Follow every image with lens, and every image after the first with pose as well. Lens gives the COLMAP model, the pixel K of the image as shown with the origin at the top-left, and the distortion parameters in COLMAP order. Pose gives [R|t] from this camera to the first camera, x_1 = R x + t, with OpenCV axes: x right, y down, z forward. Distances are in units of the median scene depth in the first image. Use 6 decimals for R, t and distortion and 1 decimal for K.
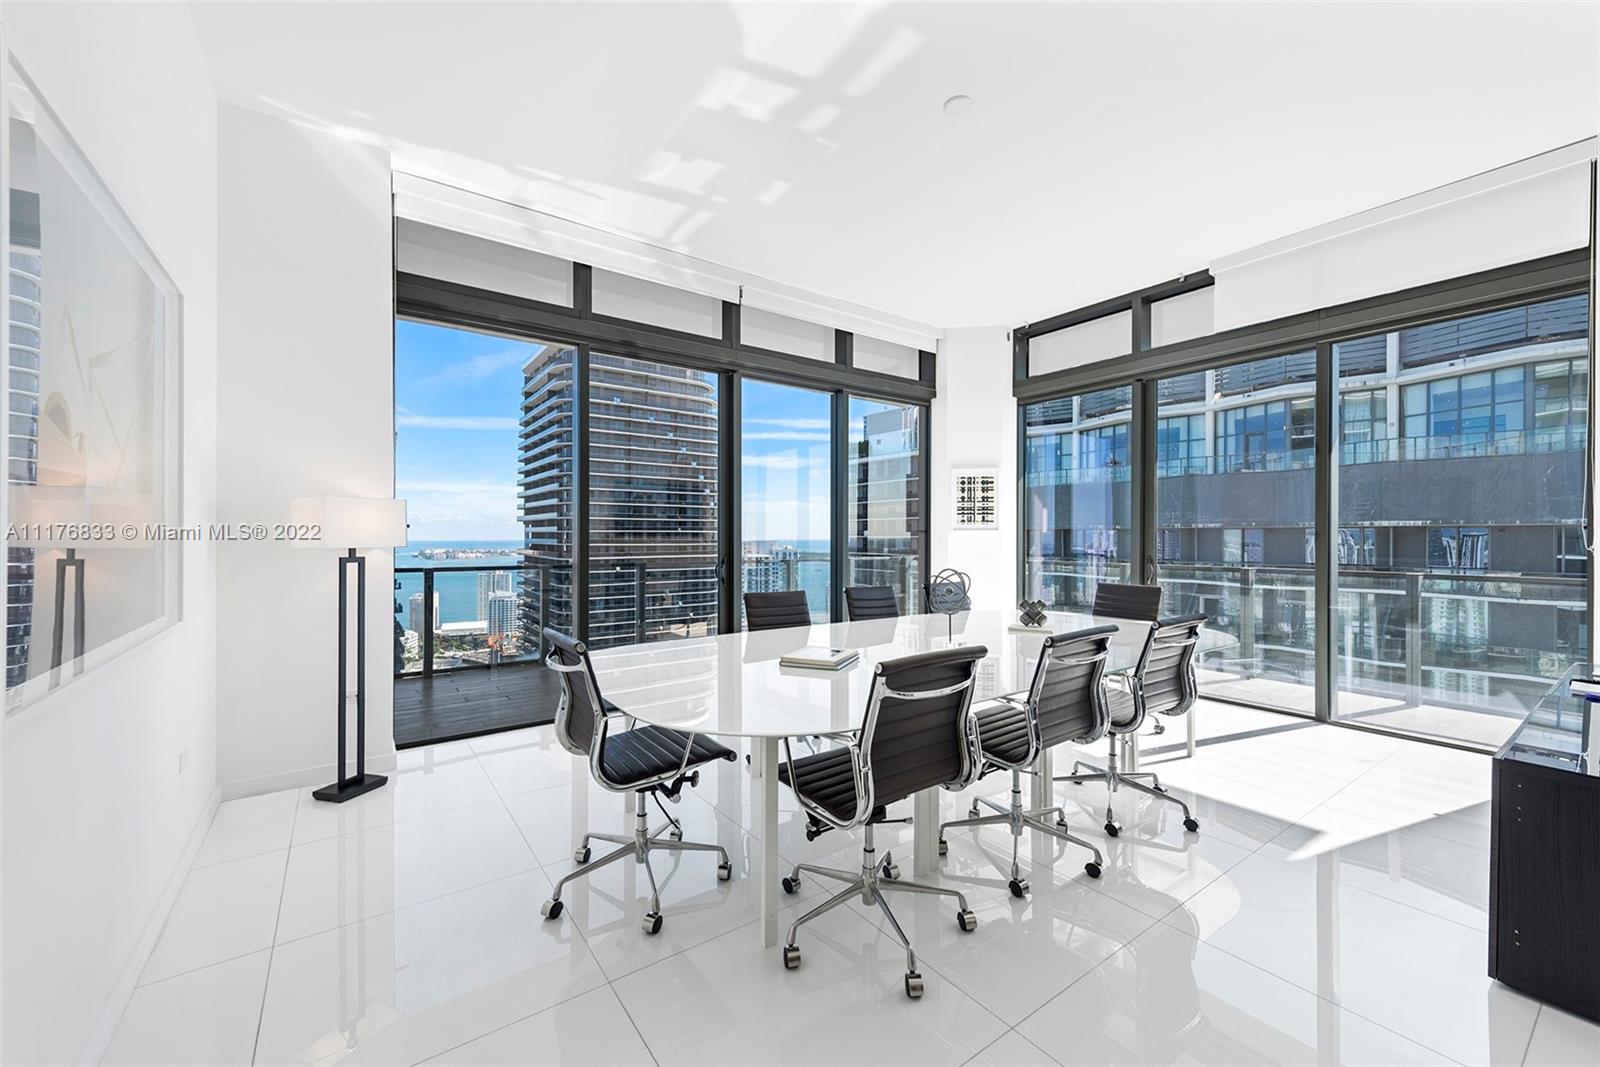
lens RADIAL K [[633.2, 0, 767.3], [0, 633.2, 533.0], [0, 0, 1]] dist [0.011561, -0.001922]
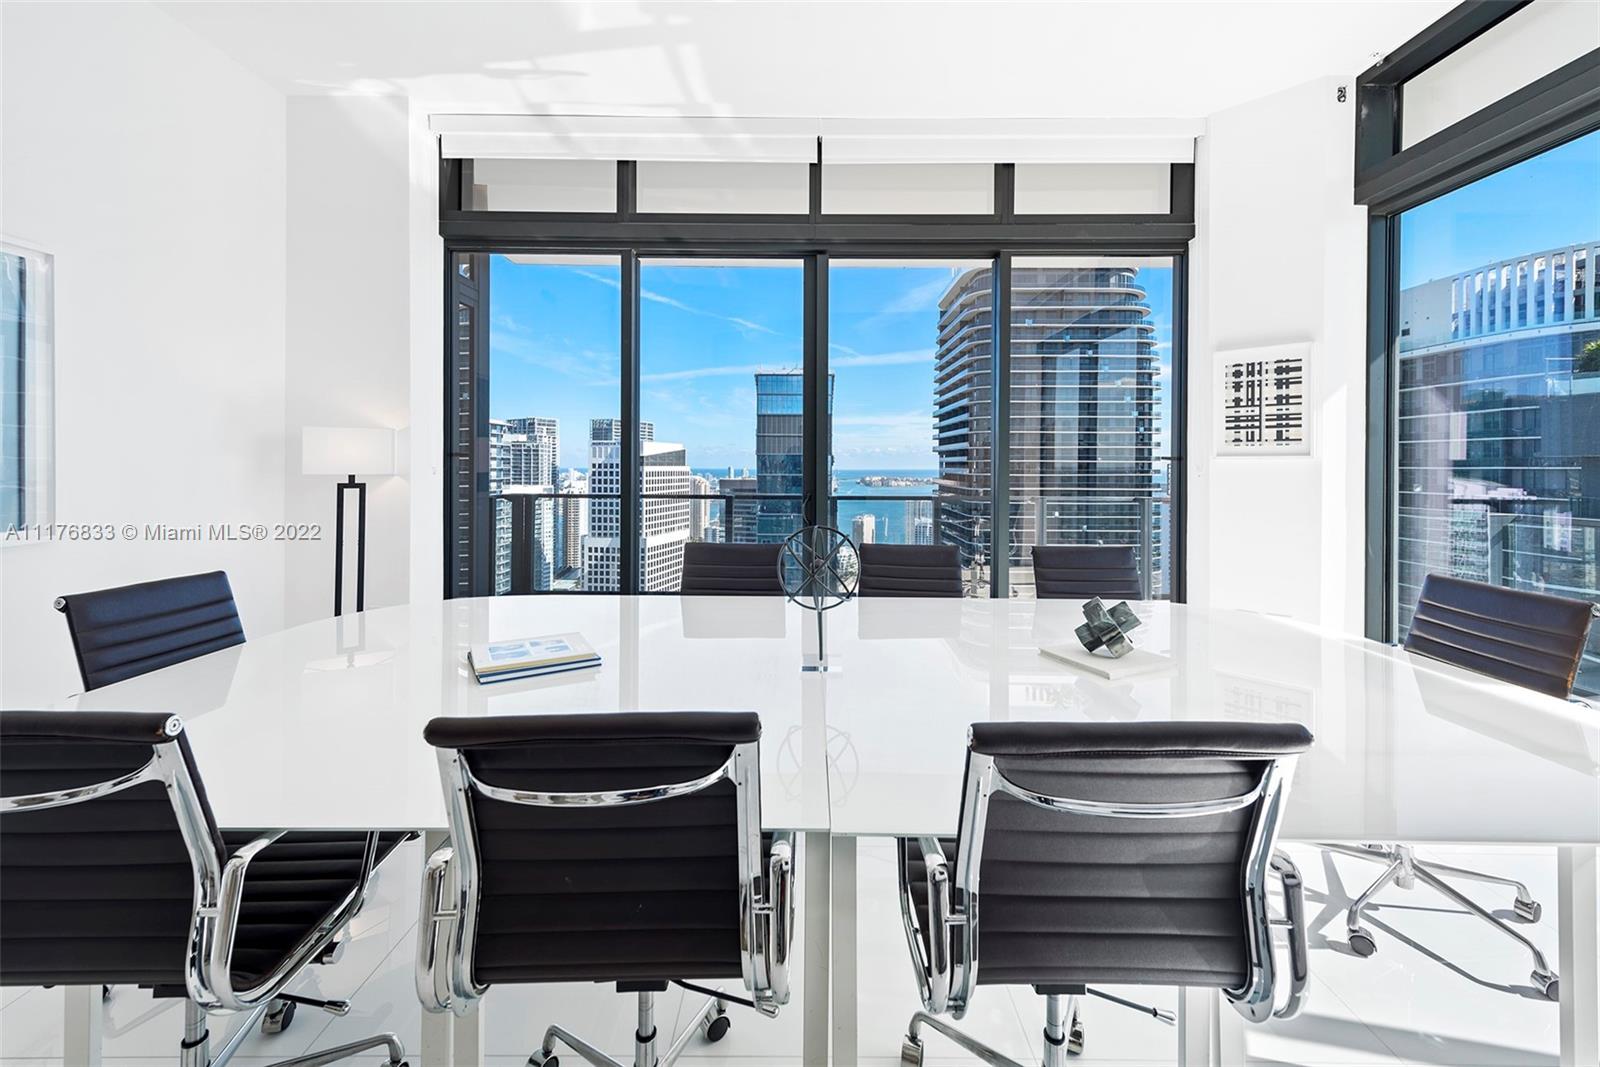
lens RADIAL K [[633.2, 0, 835.1], [0, 633.2, 465.7], [0, 0, 1]] dist [0.011561, -0.001922]
pose [[0.821425, 0.002637, -0.570310, 0.338277], [-0.000346, 0.999991, 0.004125, 0.001939], [0.570316, -0.003191, 0.821419, 0.315651]]
